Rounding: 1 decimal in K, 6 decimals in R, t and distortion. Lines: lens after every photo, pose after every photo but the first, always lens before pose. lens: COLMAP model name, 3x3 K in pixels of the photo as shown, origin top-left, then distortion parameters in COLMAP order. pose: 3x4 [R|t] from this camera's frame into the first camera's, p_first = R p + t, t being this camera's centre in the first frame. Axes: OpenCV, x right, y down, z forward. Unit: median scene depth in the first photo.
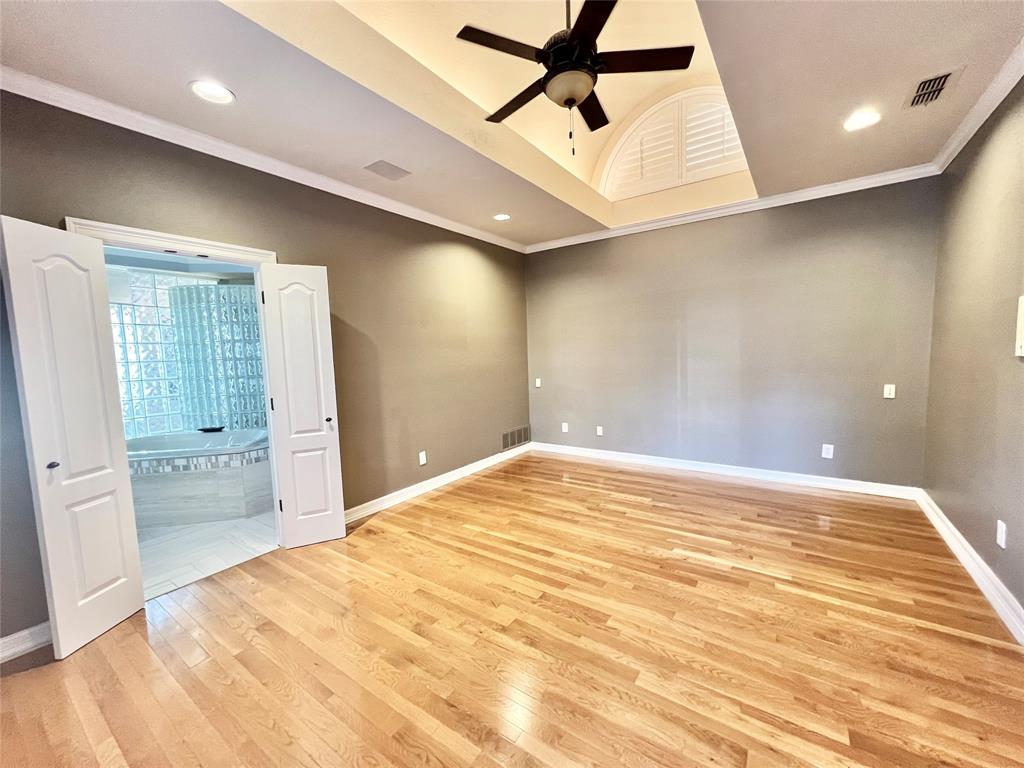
lens RADIAL K [[408.3, 0, 512.0], [0, 408.3, 384.0], [0, 0, 1]] dist [-0.001713, -0.000223]
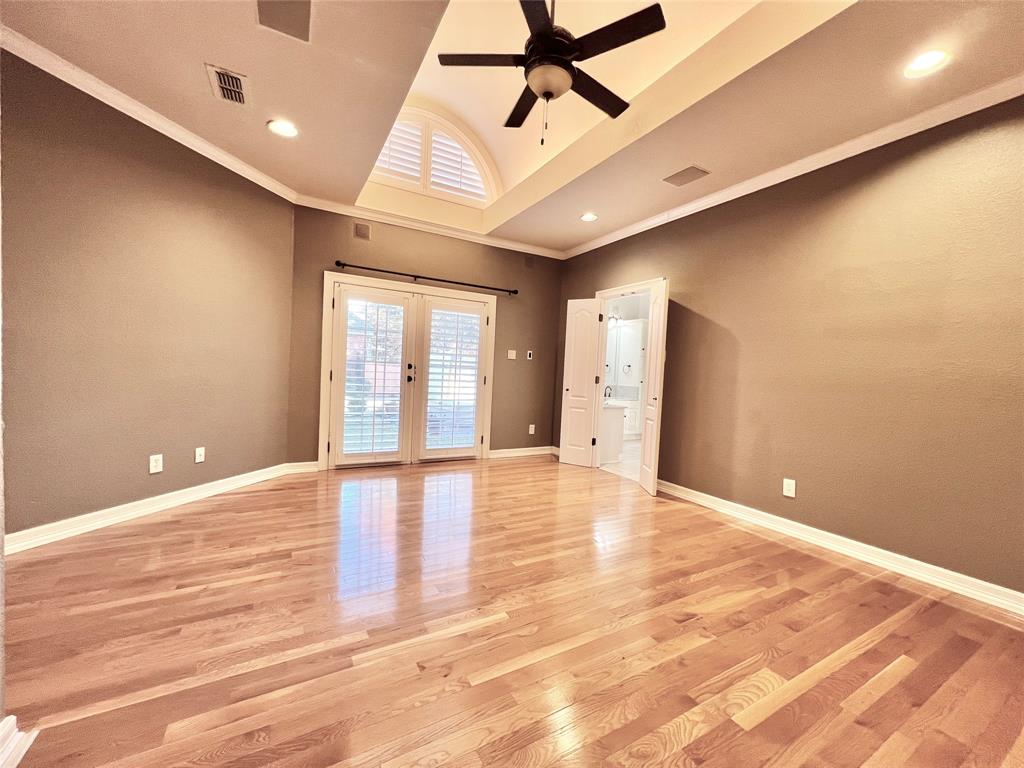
lens RADIAL K [[408.3, 0, 512.0], [0, 408.3, 384.0], [0, 0, 1]] dist [-0.001713, -0.000223]
pose [[-0.434958, 0.035186, -0.899763, 0.854072], [-0.108974, 0.989835, 0.091387, -0.025365], [0.893832, 0.137800, -0.426702, 1.079103]]
